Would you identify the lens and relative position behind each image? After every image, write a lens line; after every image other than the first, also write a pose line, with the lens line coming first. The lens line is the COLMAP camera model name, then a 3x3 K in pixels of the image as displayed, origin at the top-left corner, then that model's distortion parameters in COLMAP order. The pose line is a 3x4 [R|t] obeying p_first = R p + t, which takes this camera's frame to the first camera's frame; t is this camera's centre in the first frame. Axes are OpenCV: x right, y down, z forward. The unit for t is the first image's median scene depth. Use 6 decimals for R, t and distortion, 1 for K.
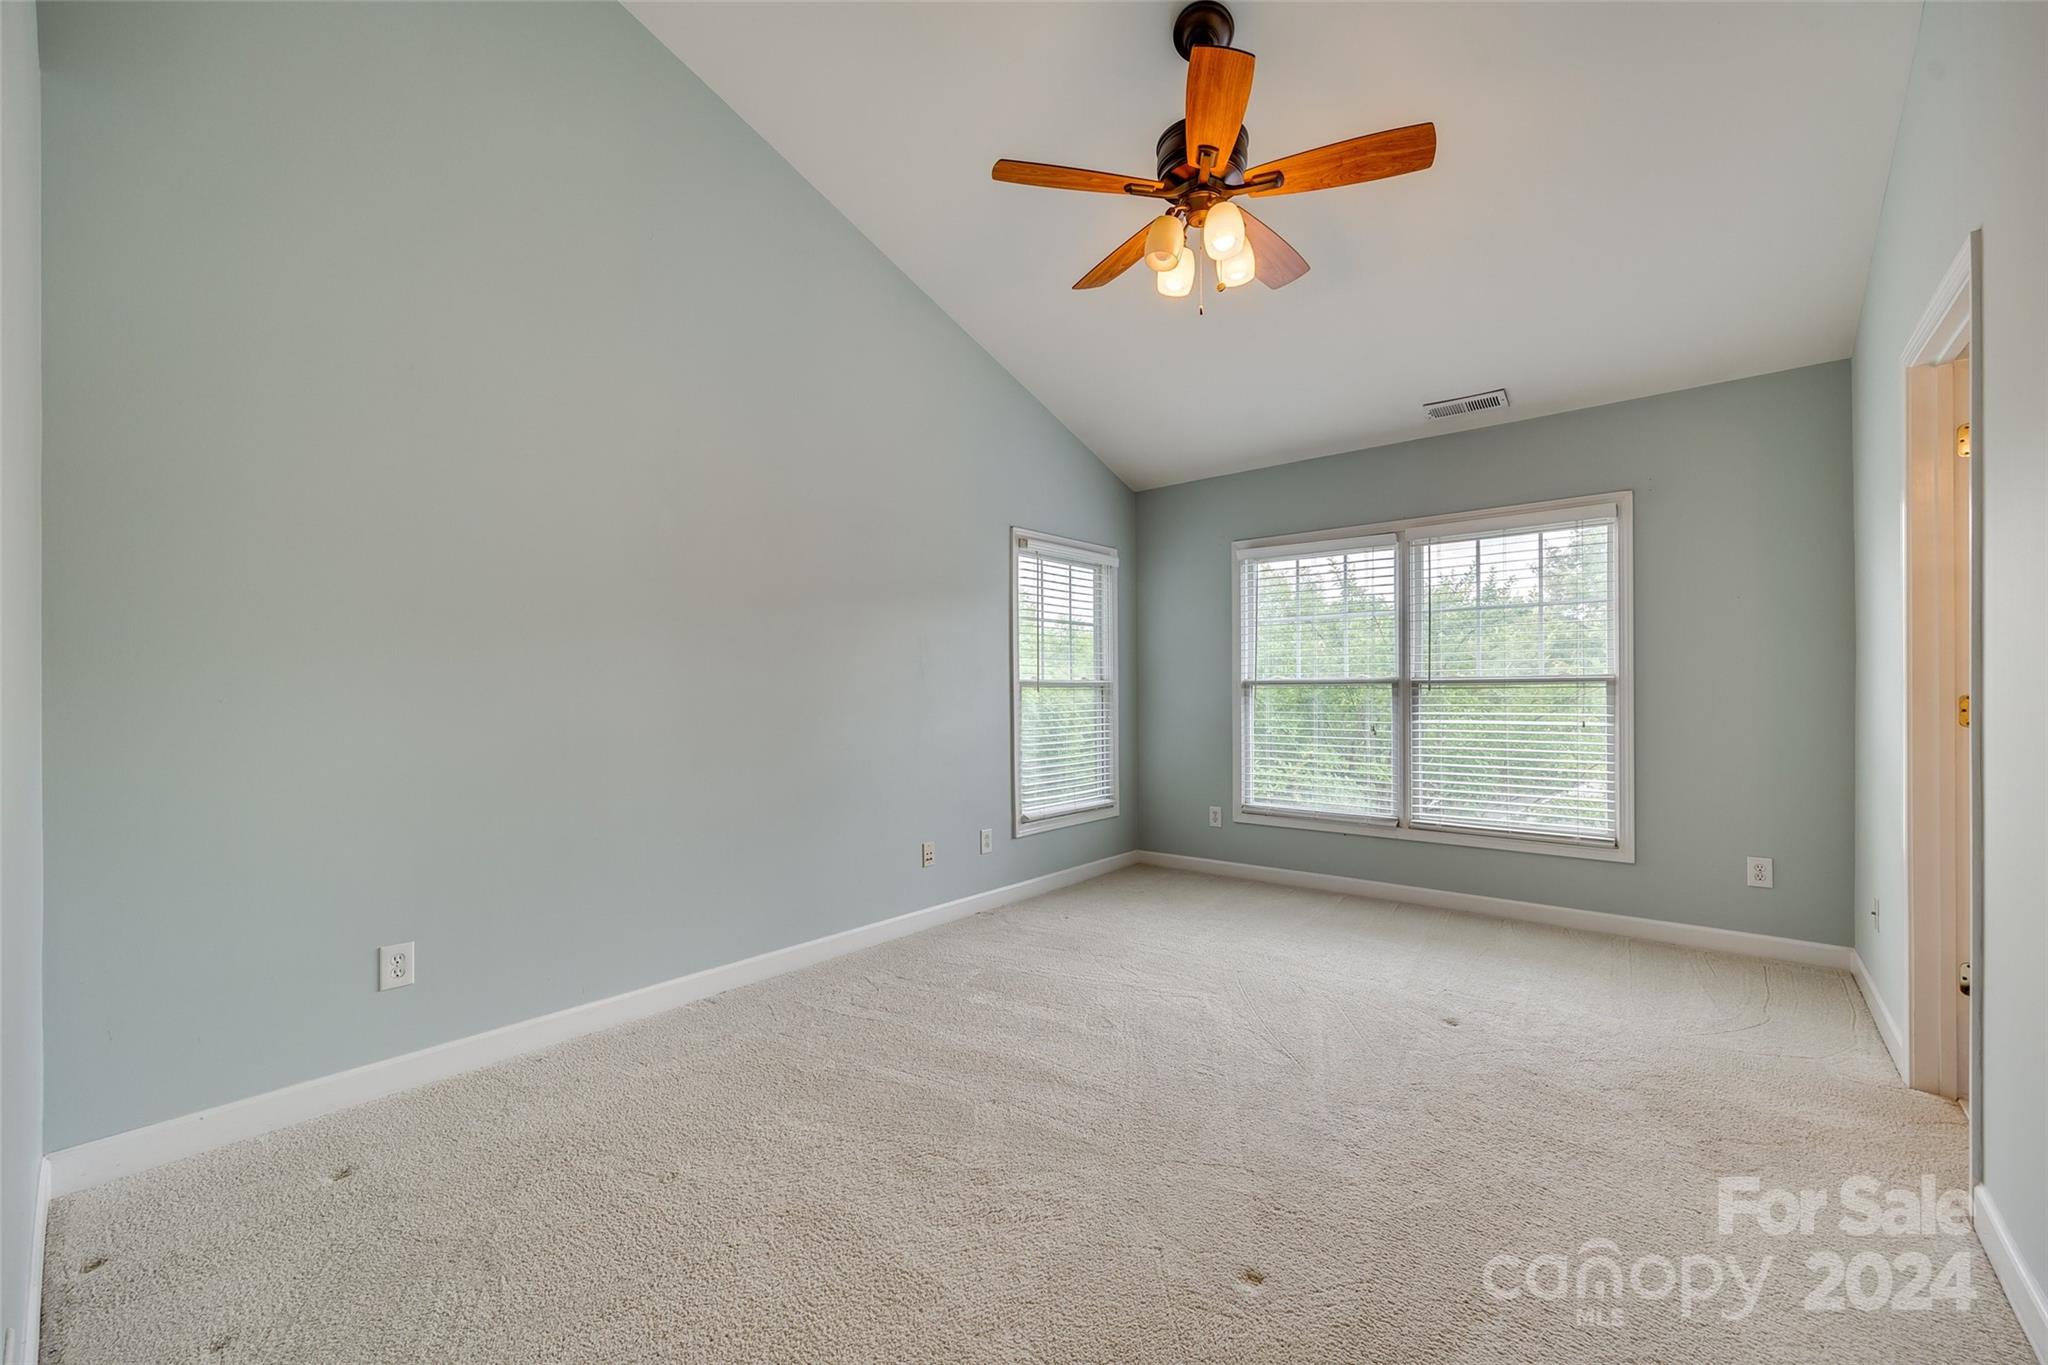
lens RADIAL K [[819.4, 0, 1019.1], [0, 819.4, 692.0], [0, 0, 1]] dist [-0.005978, 0.001366]
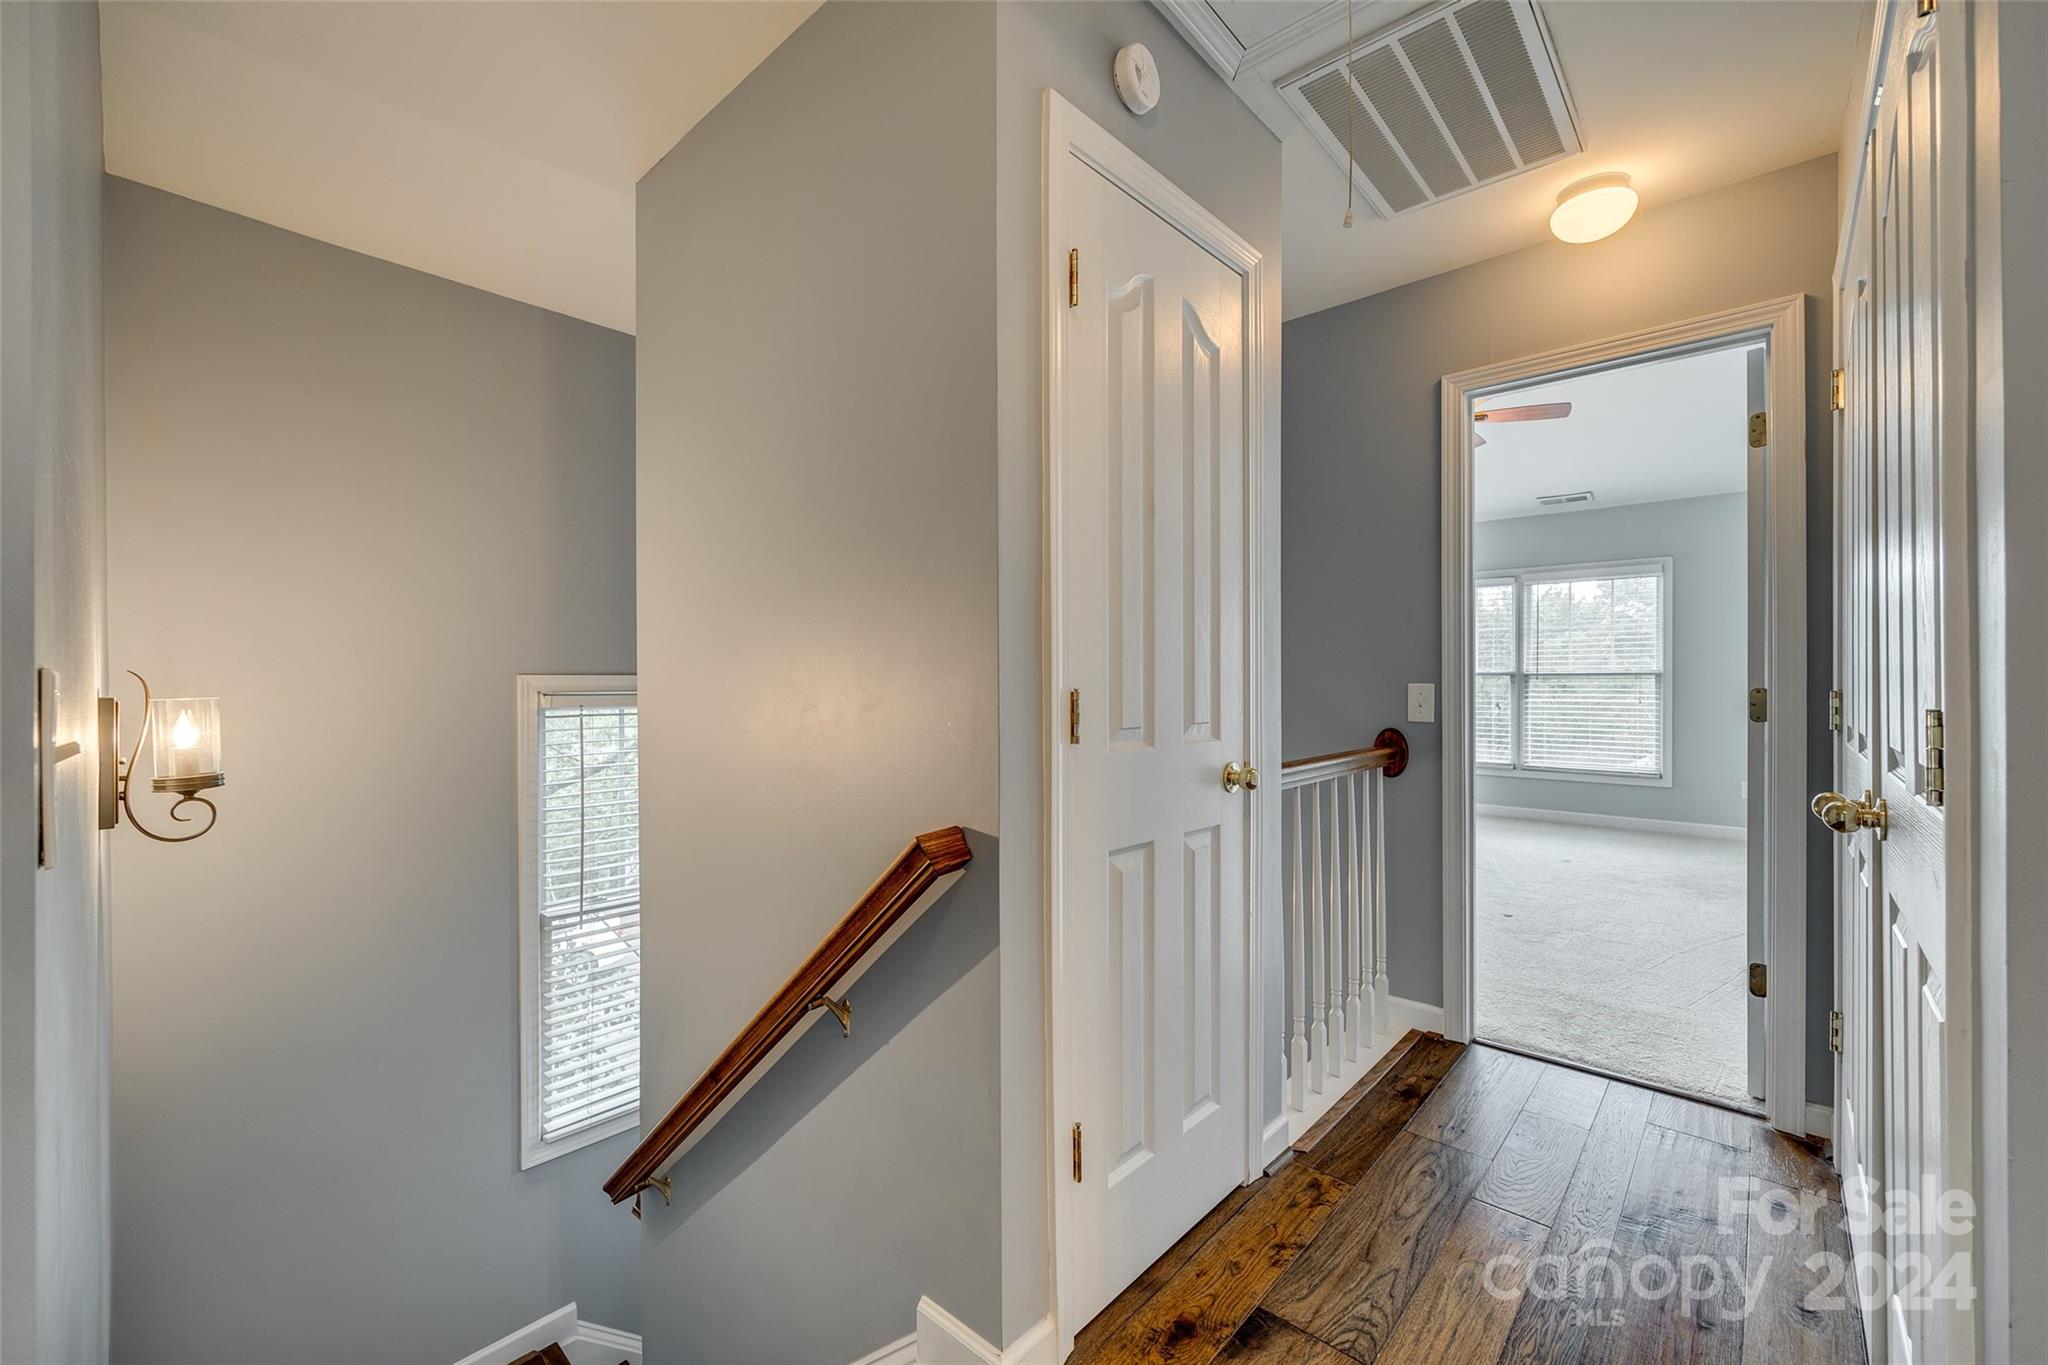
lens RADIAL K [[819.4, 0, 1019.1], [0, 819.4, 682.5], [0, 0, 1]] dist [-0.005978, 0.001366]
pose [[0.999229, 0.008439, -0.038332, -0.408417], [-0.008351, 0.999962, 0.002451, 0.007473], [0.038352, -0.002129, 0.999262, -0.568693]]
